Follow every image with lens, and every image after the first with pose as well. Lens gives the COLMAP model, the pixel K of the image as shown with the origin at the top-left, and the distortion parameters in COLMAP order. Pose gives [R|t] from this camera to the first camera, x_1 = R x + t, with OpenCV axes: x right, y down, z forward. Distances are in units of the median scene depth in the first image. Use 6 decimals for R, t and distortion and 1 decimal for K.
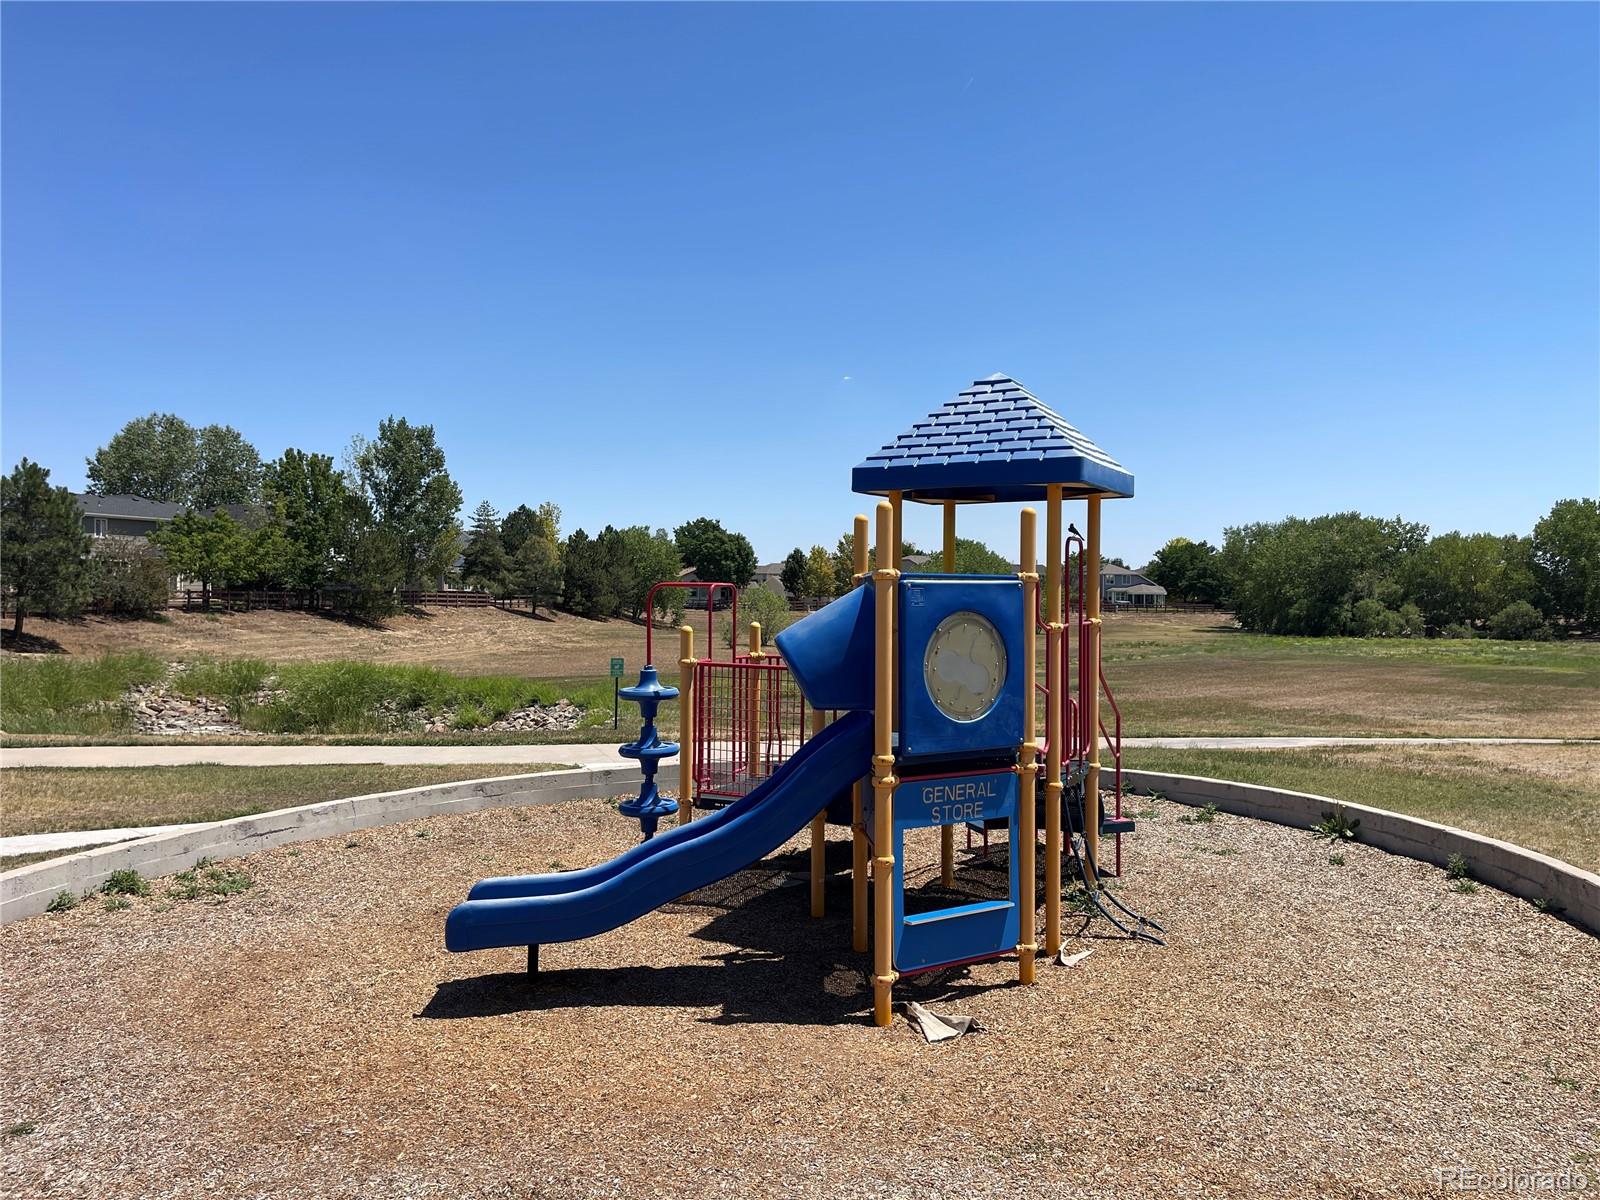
lens RADIAL K [[1203.2, 0, 837.1], [0, 1203.2, 590.9], [0, 0, 1]] dist [0.011989, -0.012165]
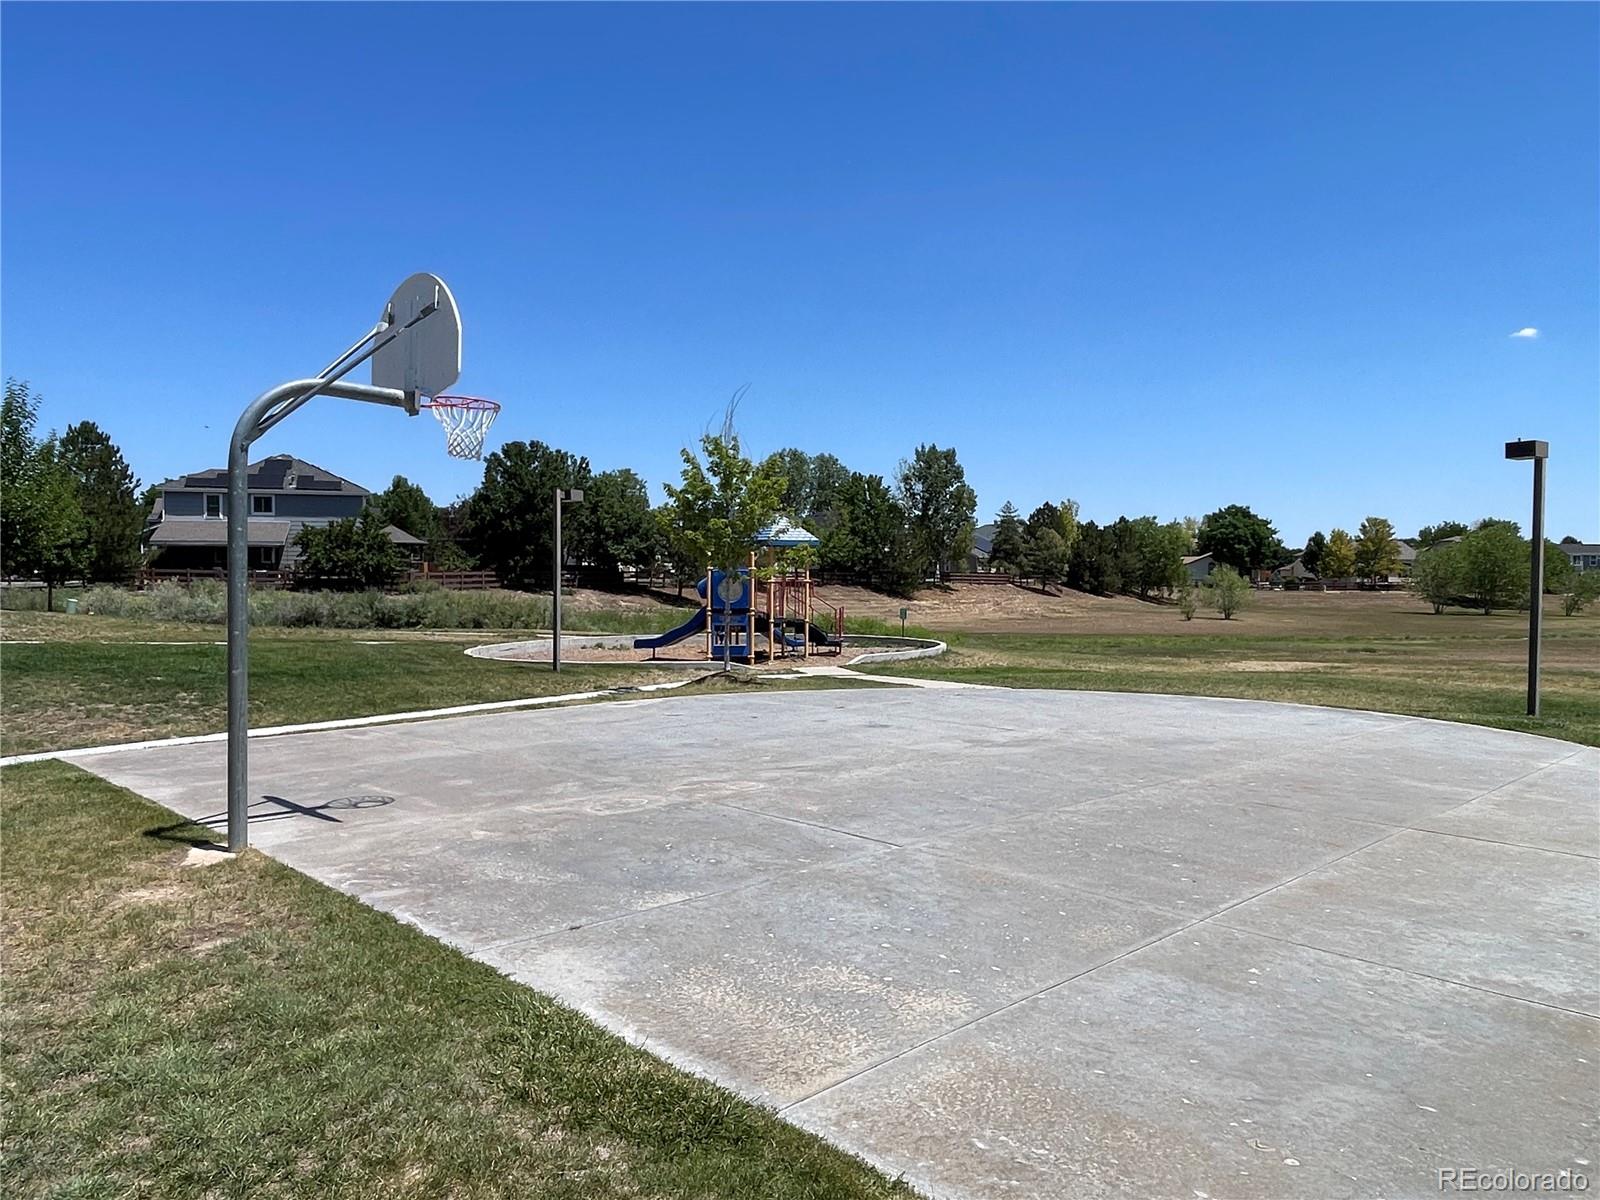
lens RADIAL K [[1118.4, 0, 795.2], [0, 1118.4, 598.6], [0, 0, 1]] dist [0.005852, 0.000579]
pose [[0.855455, 0.012364, -0.517729, 0.129372], [0.000074, 0.999712, 0.023997, -0.000216], [0.517877, -0.020567, 0.855208, -0.127864]]
